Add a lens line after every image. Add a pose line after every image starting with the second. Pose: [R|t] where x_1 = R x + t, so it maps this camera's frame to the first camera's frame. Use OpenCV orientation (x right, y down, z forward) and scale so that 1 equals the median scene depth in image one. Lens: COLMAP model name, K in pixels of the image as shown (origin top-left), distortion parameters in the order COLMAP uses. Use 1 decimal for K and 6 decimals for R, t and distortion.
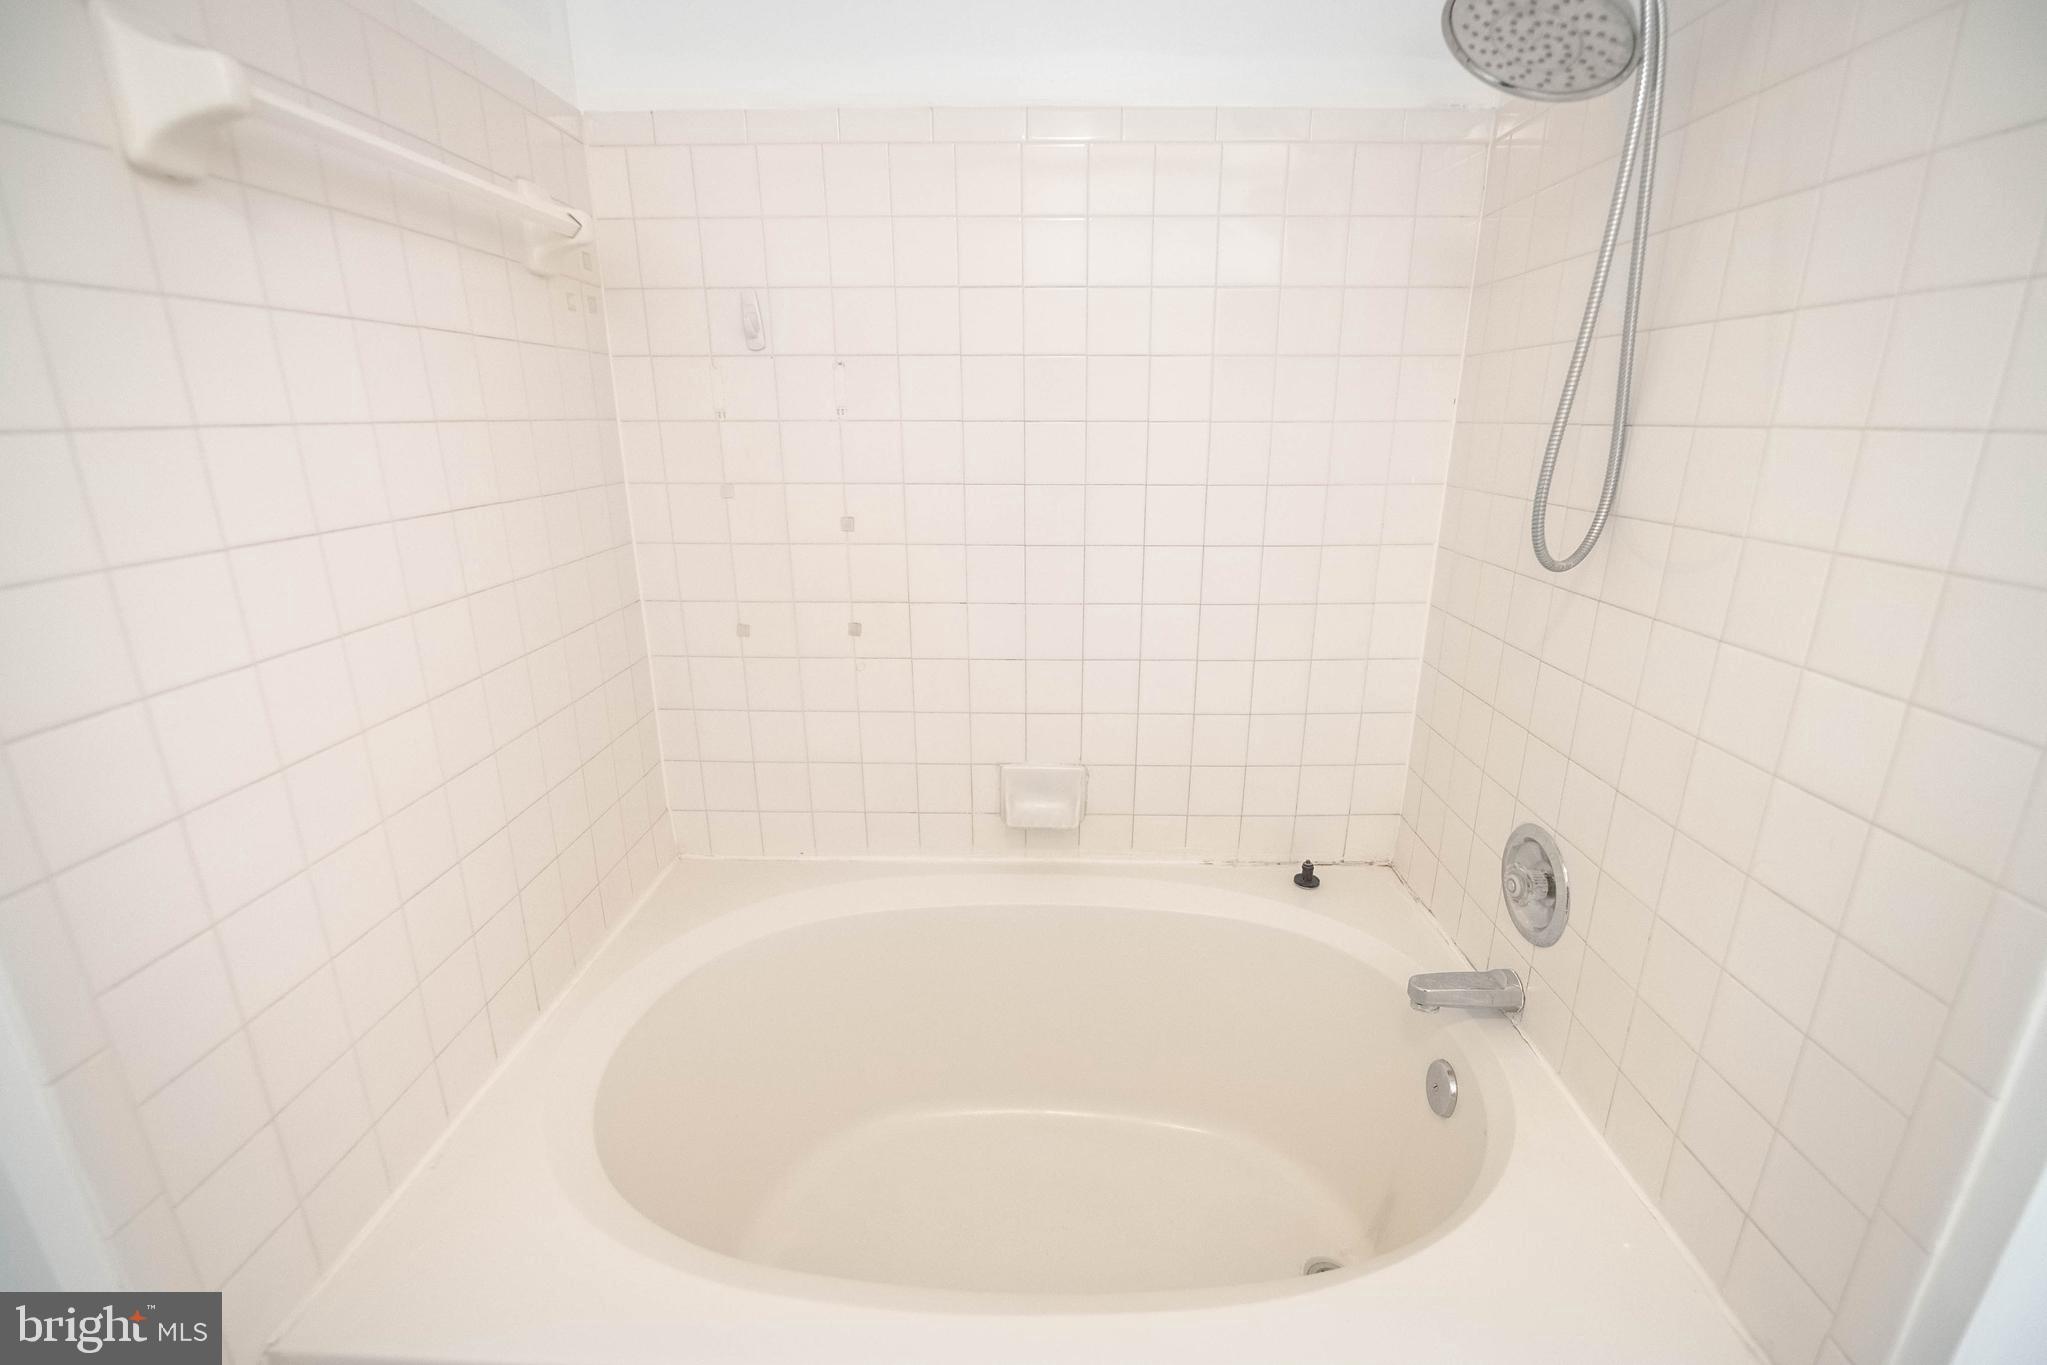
lens RADIAL K [[886.3, 0, 1015.0], [0, 886.3, 693.3], [0, 0, 1]] dist [-0.009517, -0.005055]
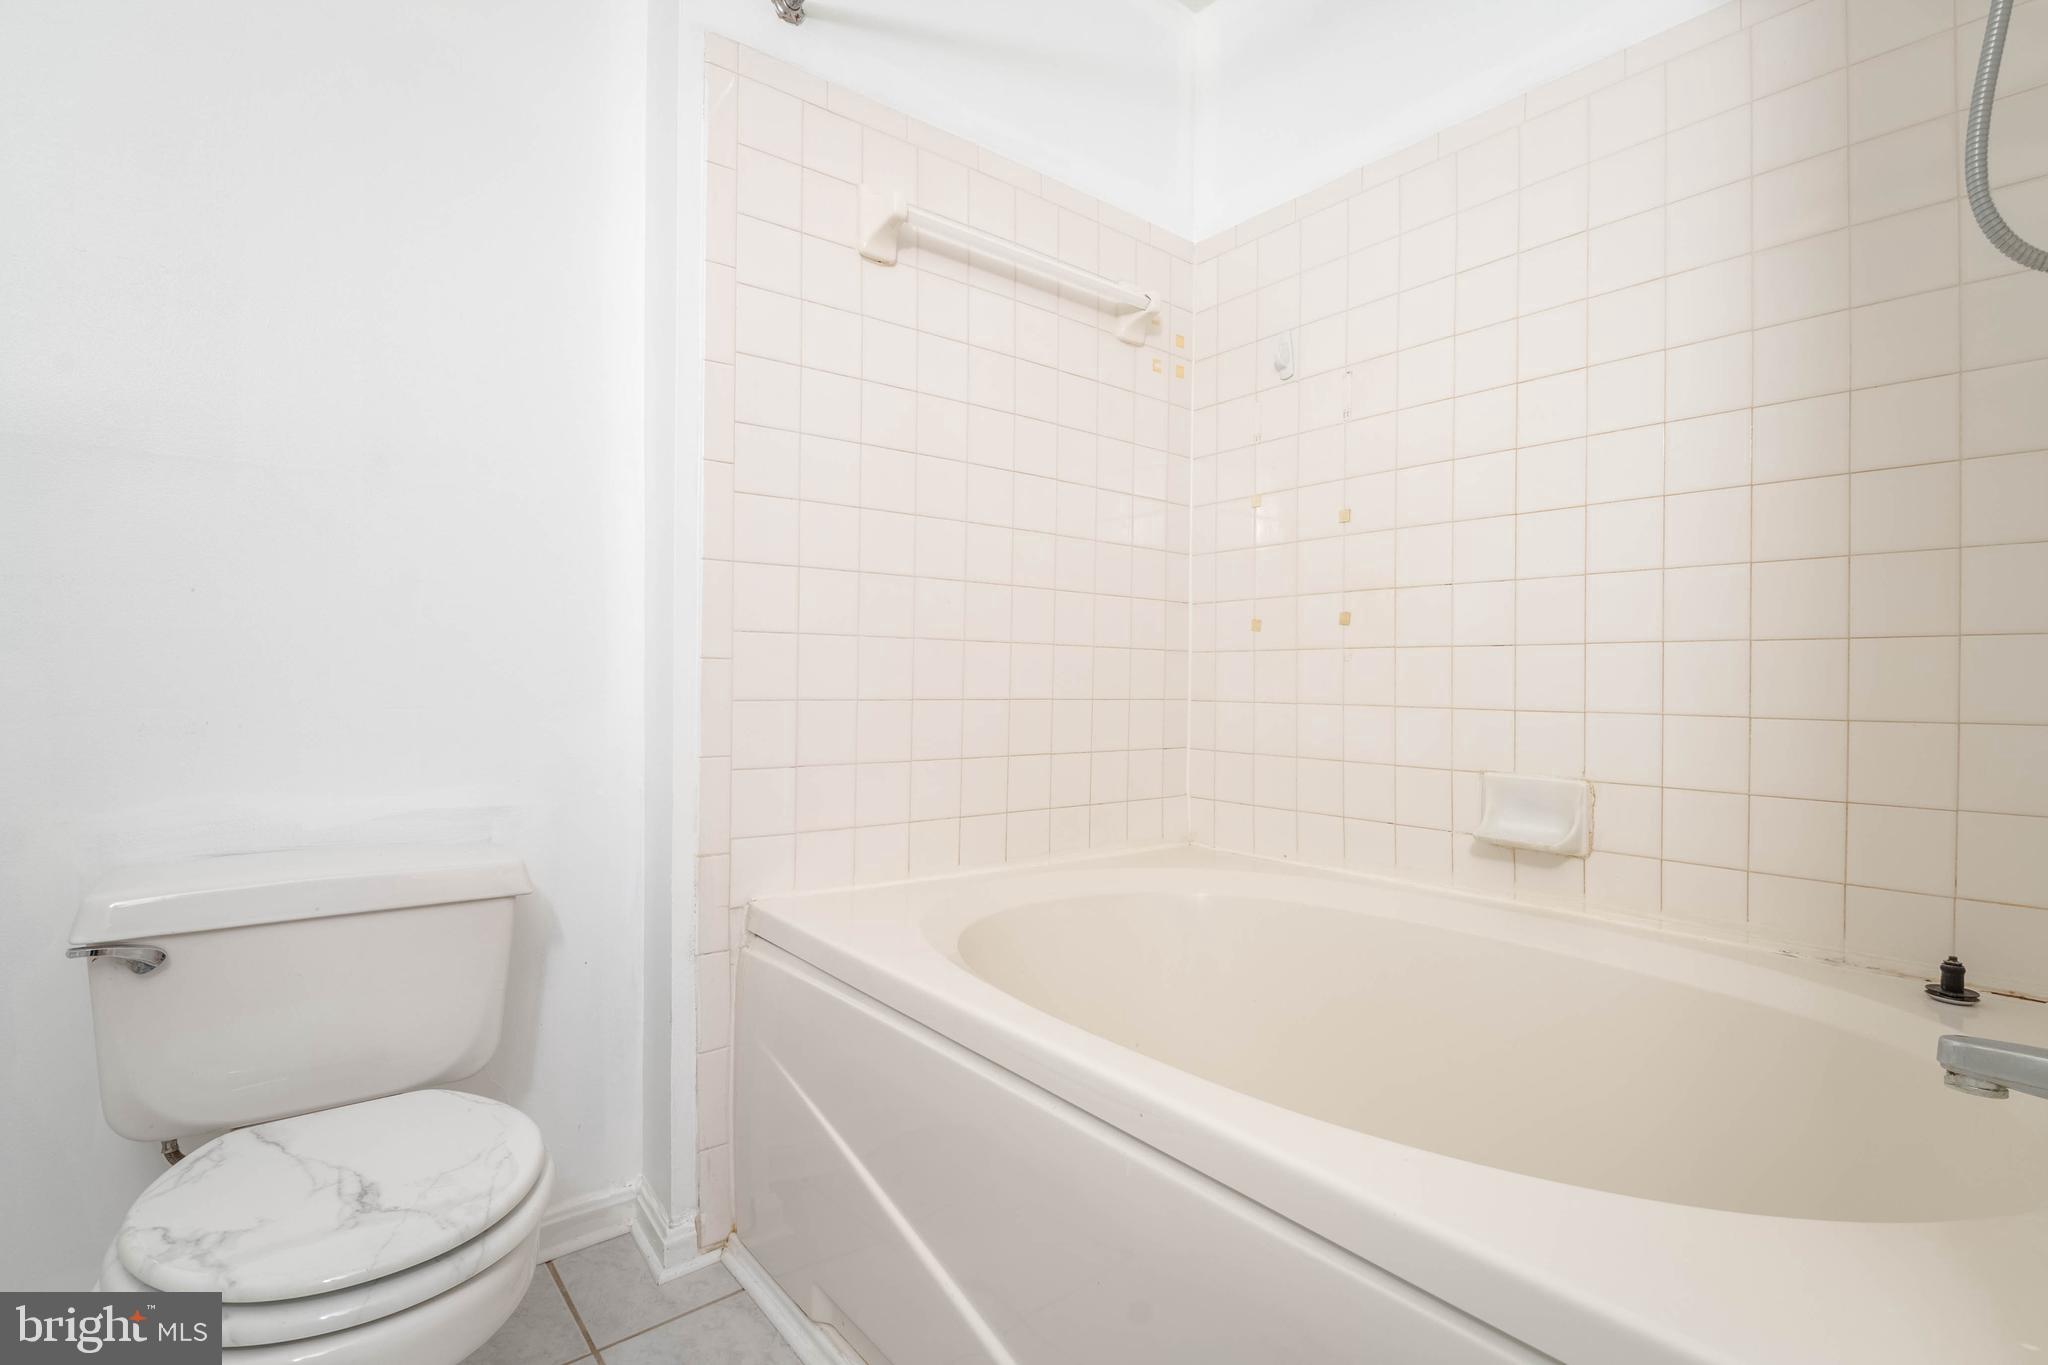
lens RADIAL K [[929.5, 0, 1012.1], [0, 929.5, 674.1], [0, 0, 1]] dist [-0.007193, -0.003425]
pose [[0.646423, 0.021694, -0.762671, 0.391771], [-0.246160, 0.952072, -0.181558, 0.279256], [0.722179, 0.305102, 0.620782, 0.079582]]
